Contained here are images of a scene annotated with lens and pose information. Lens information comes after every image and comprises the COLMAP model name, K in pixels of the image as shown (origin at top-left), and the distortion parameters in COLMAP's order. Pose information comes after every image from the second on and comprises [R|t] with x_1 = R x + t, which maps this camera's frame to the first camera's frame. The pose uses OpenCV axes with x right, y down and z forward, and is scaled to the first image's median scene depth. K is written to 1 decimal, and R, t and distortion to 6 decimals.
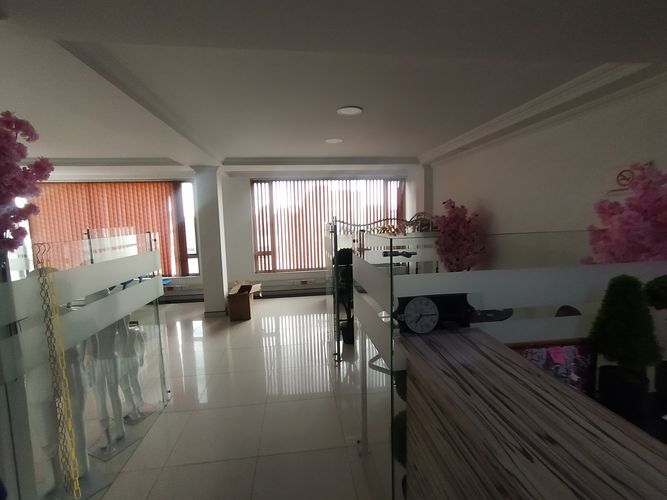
lens RADIAL K [[304.0, 0, 334.0], [0, 304.0, 249.4], [0, 0, 1]] dist [0.004489, -0.001007]
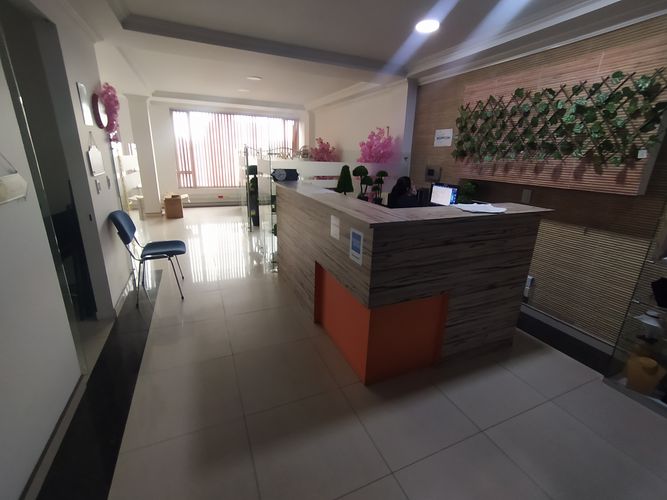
lens RADIAL K [[304.0, 0, 336.0], [0, 304.0, 246.5], [0, 0, 1]] dist [0.004489, -0.001007]
pose [[0.954836, -0.030143, 0.295600, -0.021858], [-0.026369, 0.982320, 0.185345, 0.070098], [-0.295960, -0.184768, 0.937160, -0.442087]]
